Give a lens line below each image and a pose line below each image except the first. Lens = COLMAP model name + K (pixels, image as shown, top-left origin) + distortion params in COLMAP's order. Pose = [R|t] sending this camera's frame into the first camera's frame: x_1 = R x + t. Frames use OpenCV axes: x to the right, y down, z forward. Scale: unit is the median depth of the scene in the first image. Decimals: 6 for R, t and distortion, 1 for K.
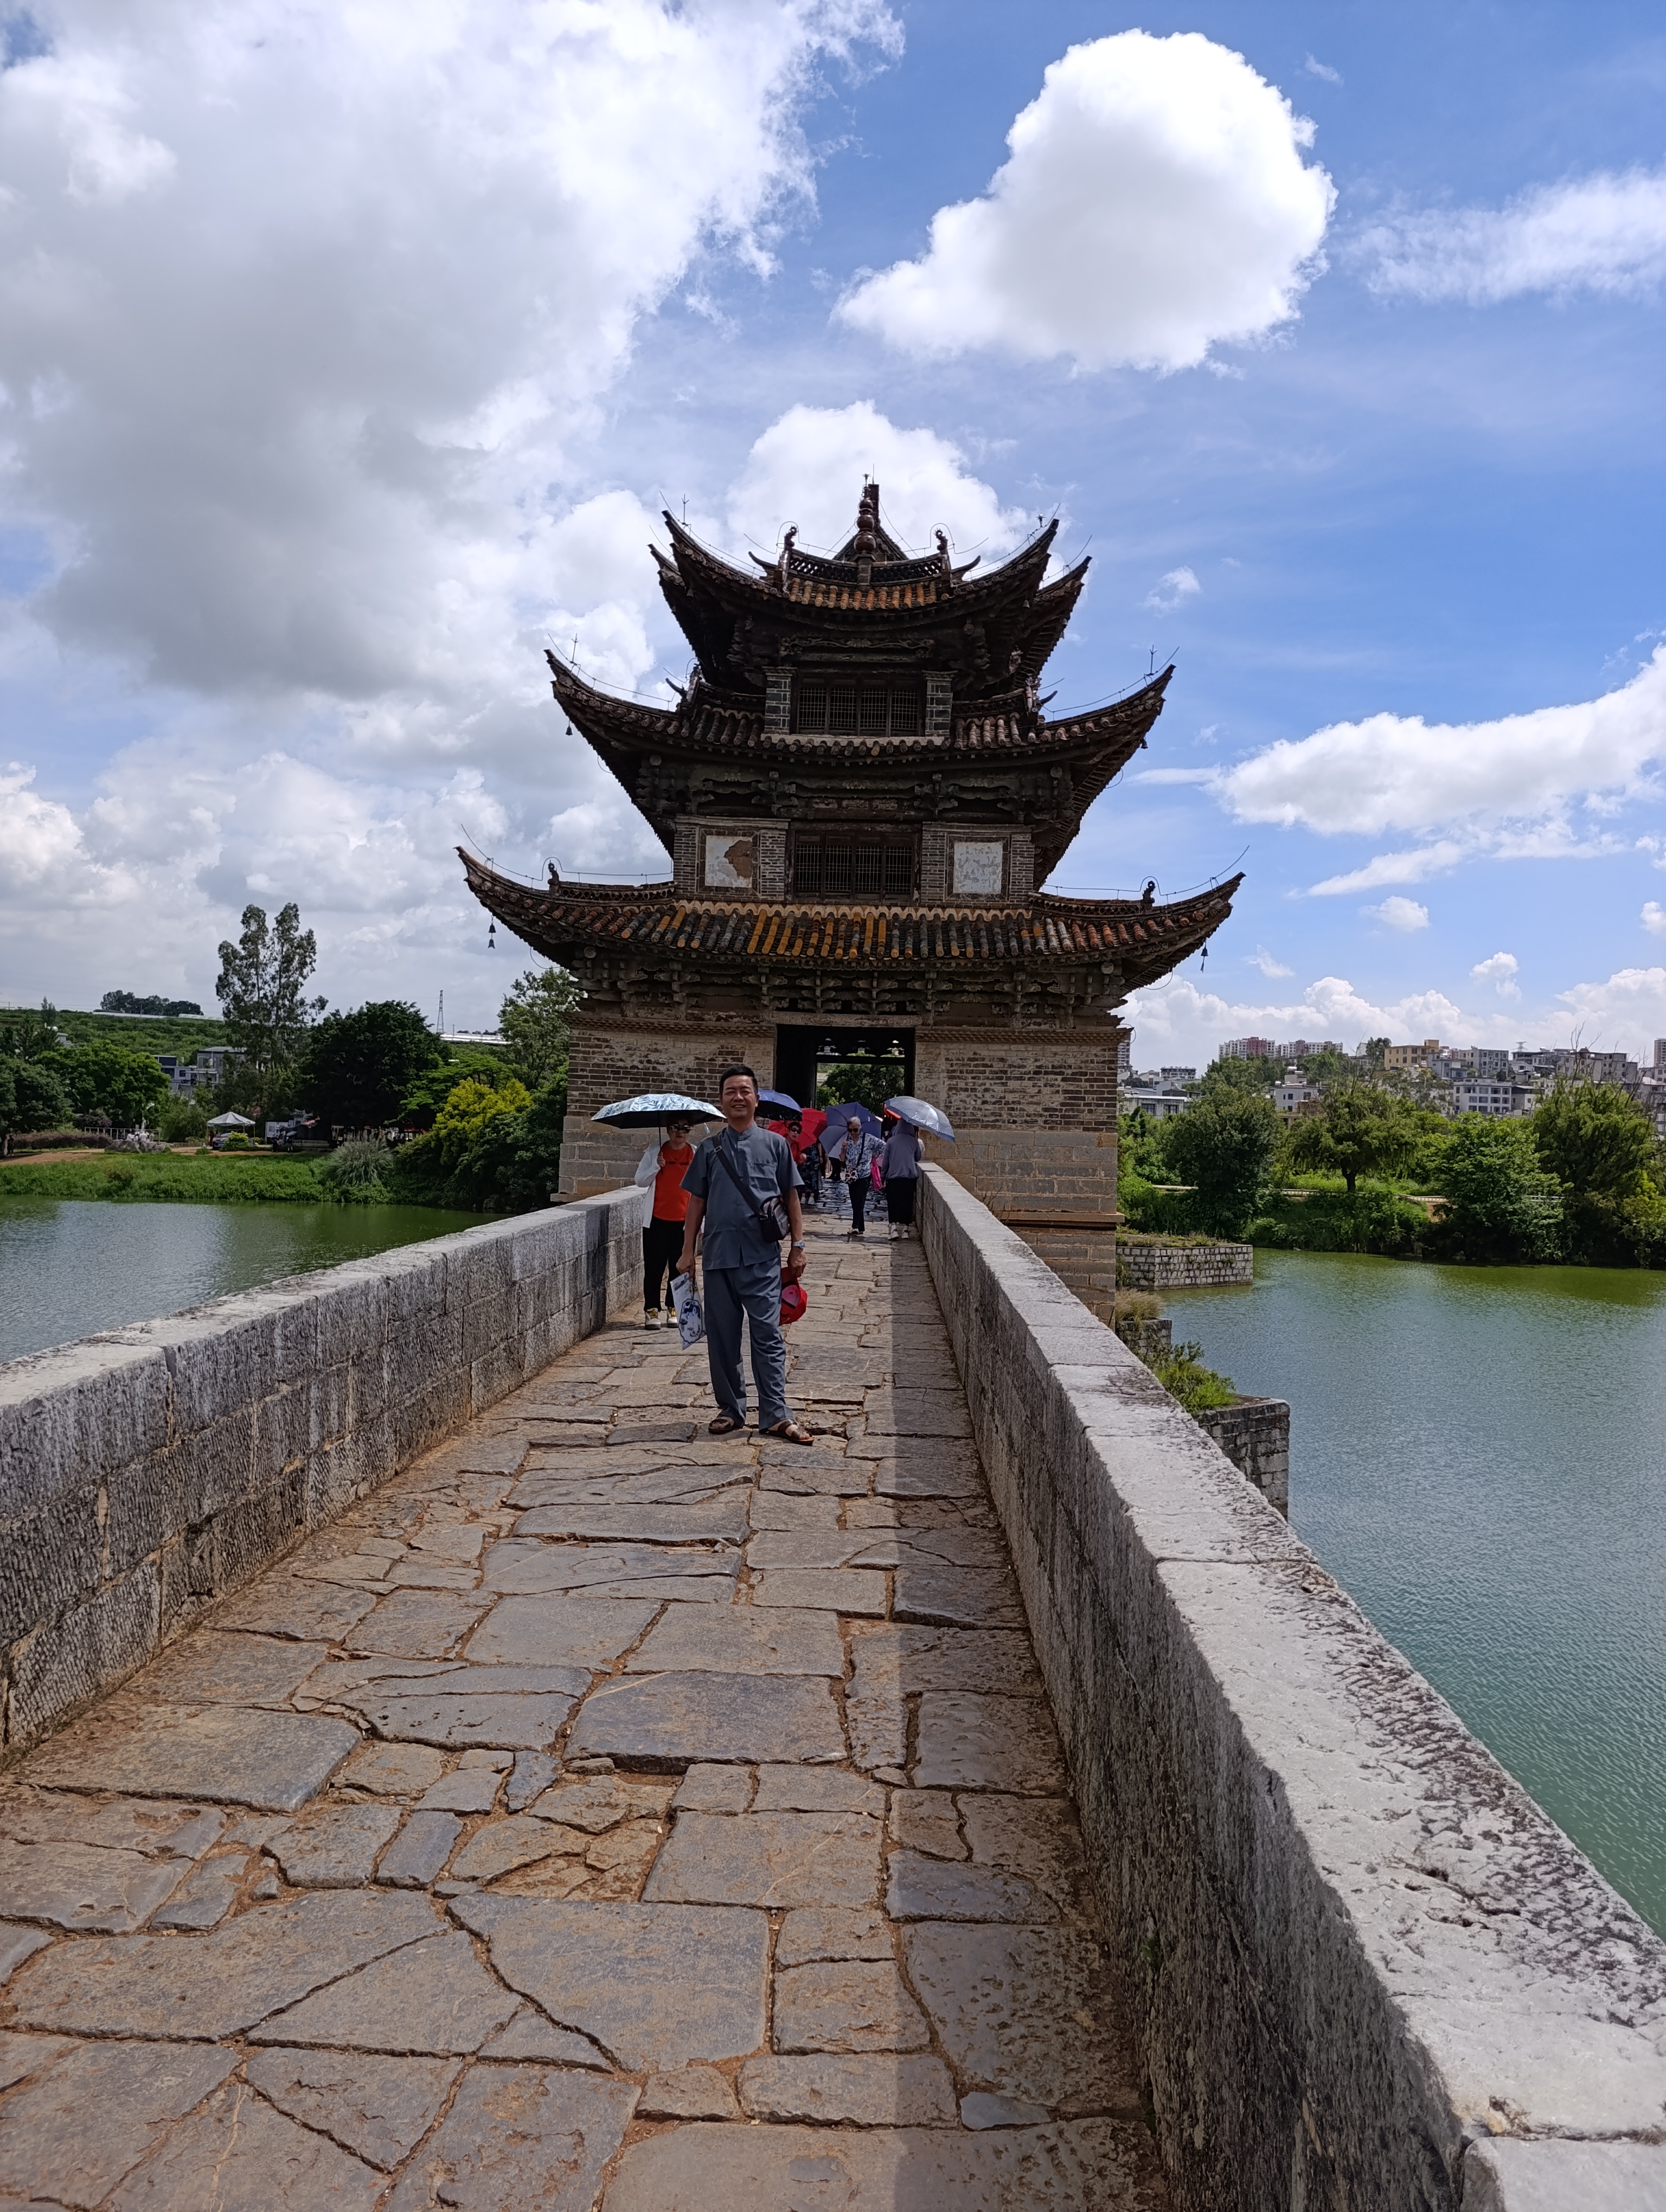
lens RADIAL K [[1520.2, 0, 851.9], [0, 1520.2, 1115.4], [0, 0, 1]] dist [0.039748, -0.001225]
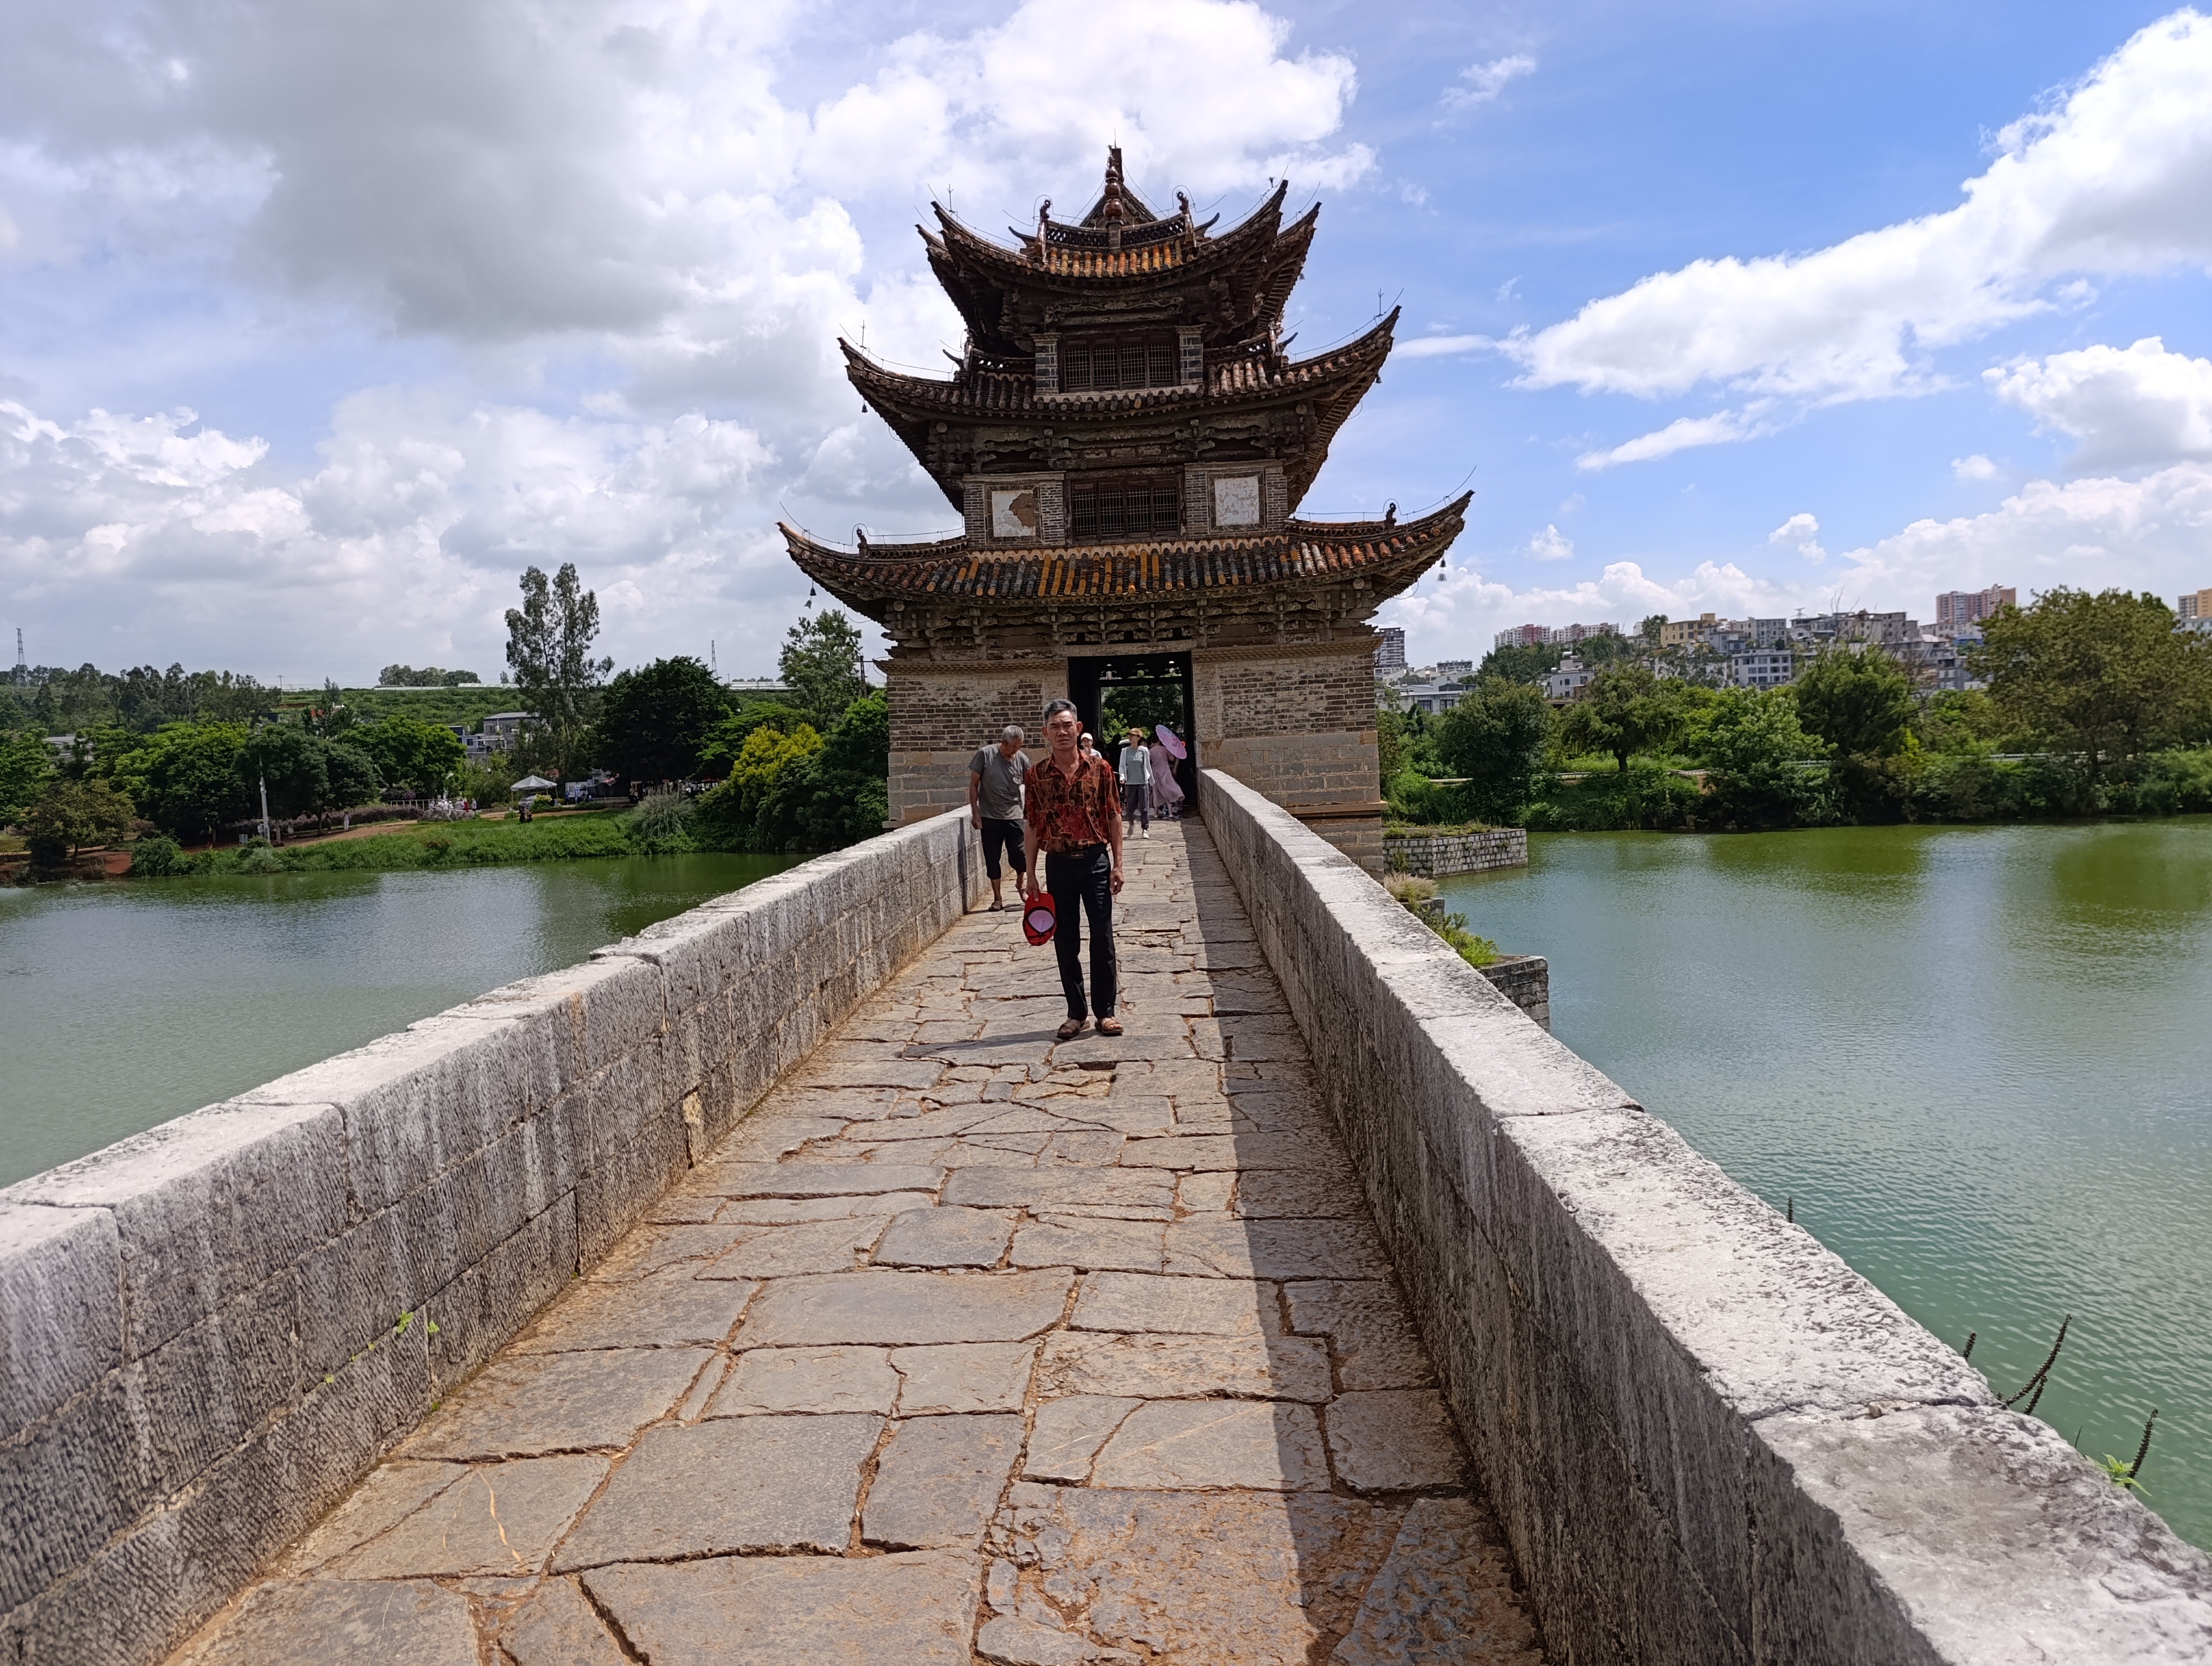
lens RADIAL K [[1520.2, 0, 1102.1], [0, 1520.2, 833.7], [0, 0, 1]] dist [0.039748, -0.001225]
pose [[0.996998, -0.073984, -0.022813, -0.007660], [0.075299, 0.995139, 0.063469, 0.000616], [0.018006, -0.064996, 0.997723, -0.122533]]
